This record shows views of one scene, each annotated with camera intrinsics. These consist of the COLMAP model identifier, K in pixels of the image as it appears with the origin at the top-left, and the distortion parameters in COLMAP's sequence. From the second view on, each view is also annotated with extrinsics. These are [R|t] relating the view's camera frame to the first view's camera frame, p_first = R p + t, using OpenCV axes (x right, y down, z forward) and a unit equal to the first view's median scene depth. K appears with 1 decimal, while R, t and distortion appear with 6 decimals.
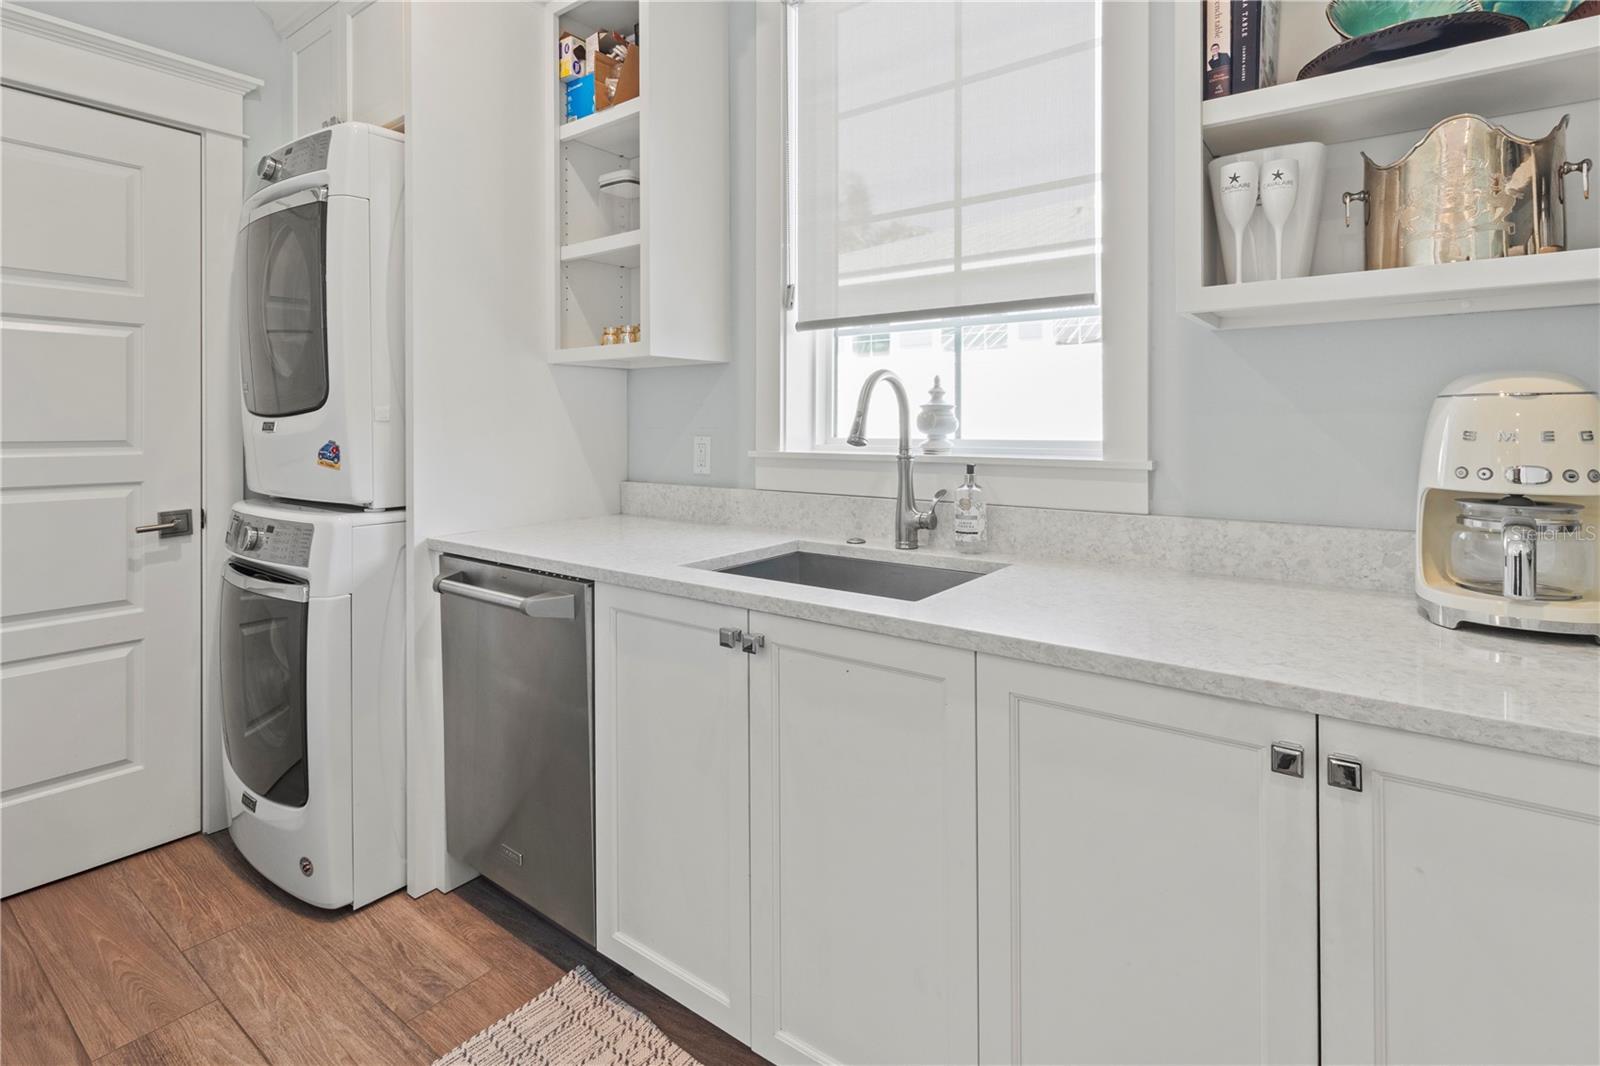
lens RADIAL K [[798.8, 0, 792.5], [0, 798.8, 418.4], [0, 0, 1]] dist [0.003361, 0.000215]
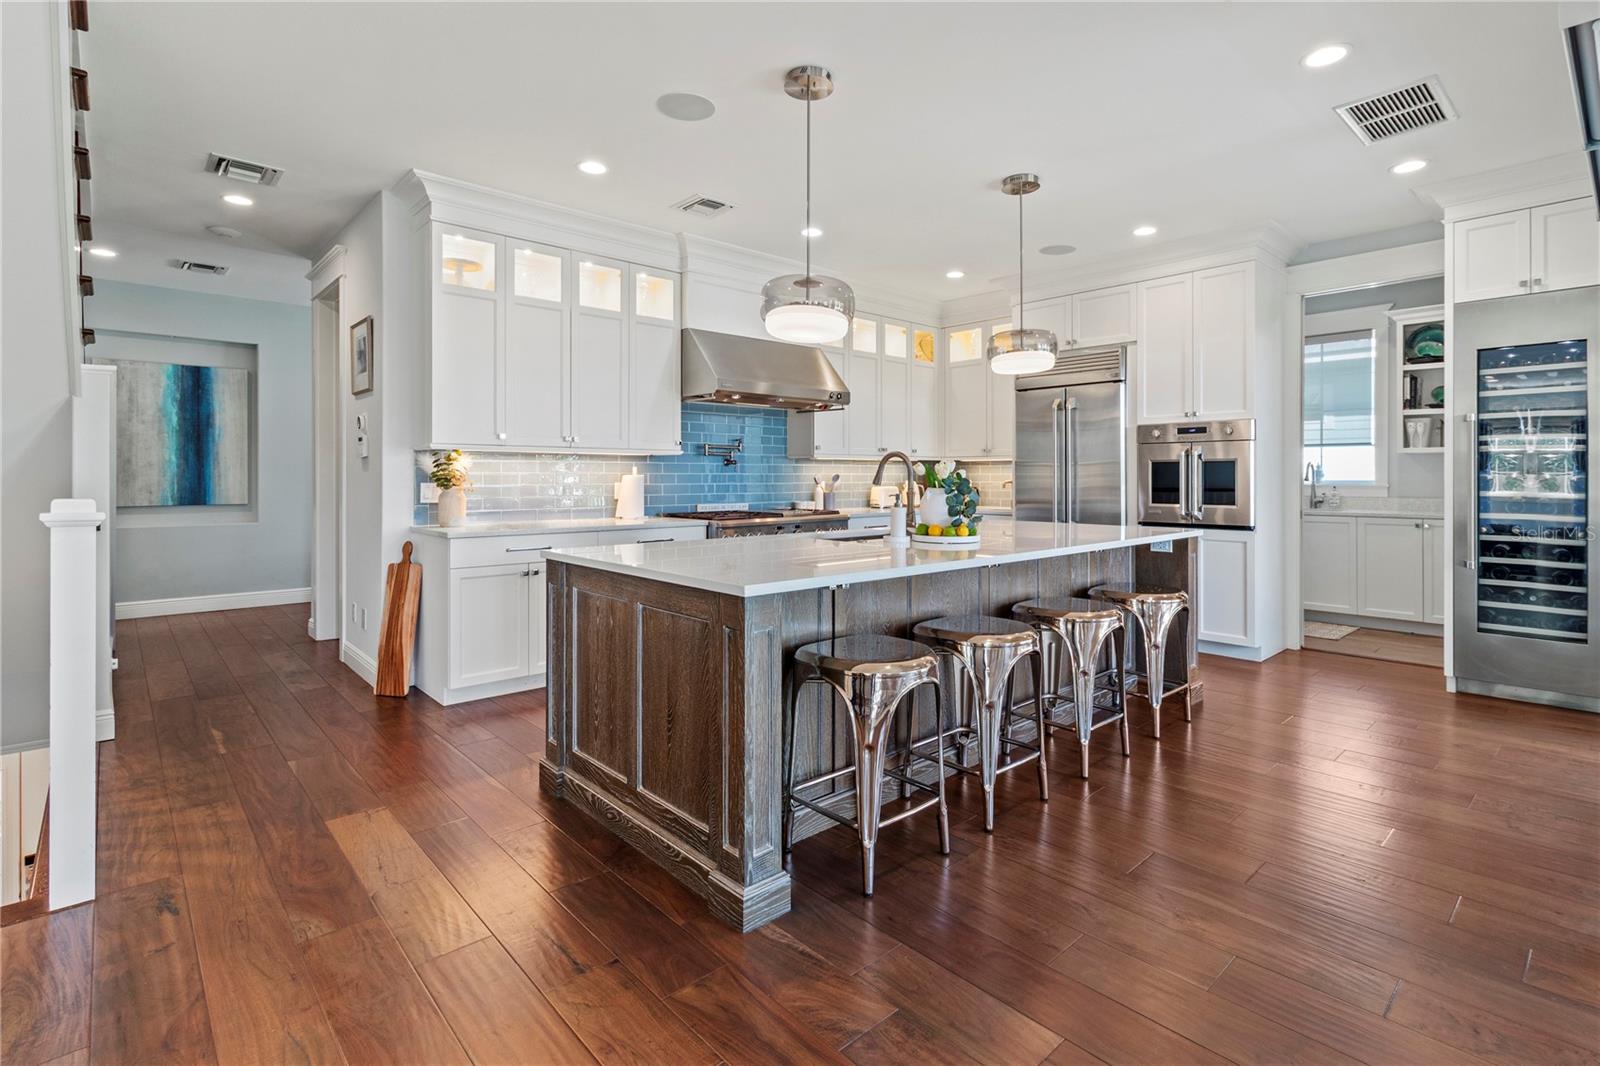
lens RADIAL K [[760.1, 0, 799.9], [0, 760.1, 477.4], [0, 0, 1]] dist [-0.000925, -0.000401]
pose [[0.985063, 0.002965, -0.172172, -1.643469], [-0.001770, 0.999973, 0.007091, -0.005344], [0.172188, -0.006680, 0.985041, -2.982174]]
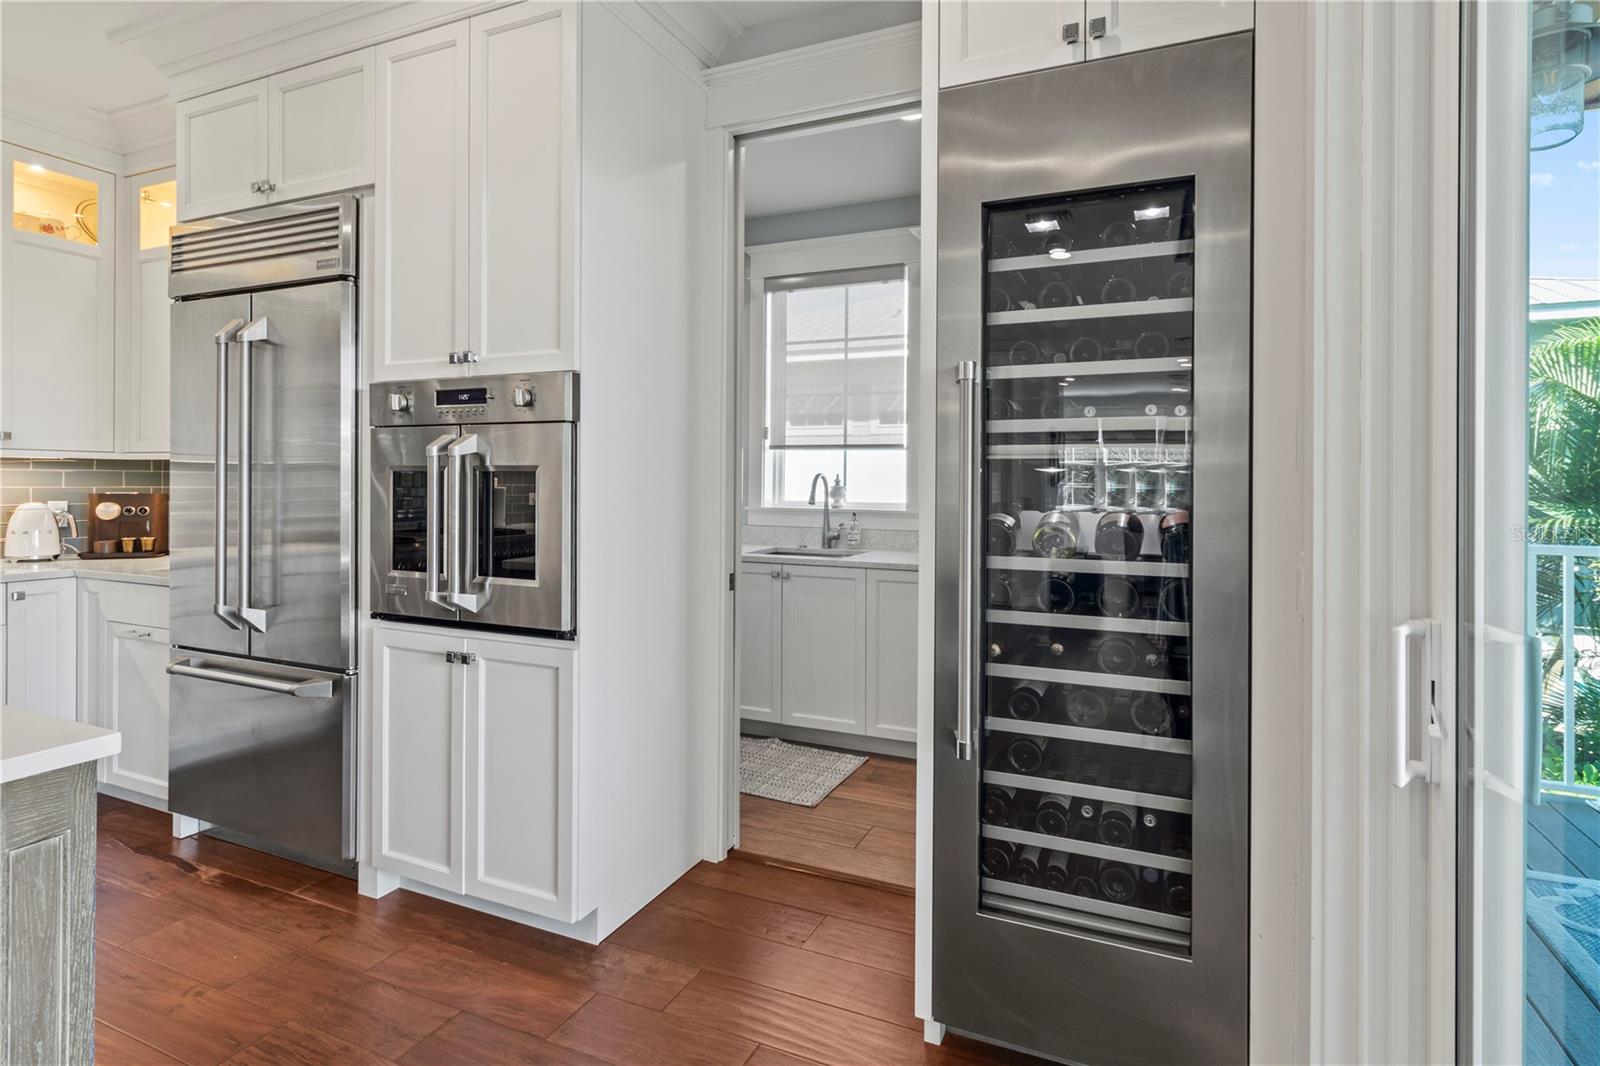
lens RADIAL K [[835.9, 0, 801.9], [0, 835.9, 476.5], [0, 0, 1]] dist [0.002548, 0.000302]
pose [[0.970287, 0.012918, 0.241614, -0.524412], [-0.012771, 0.999916, -0.002174, -0.042380], [-0.241622, -0.000976, 0.970370, -1.366134]]
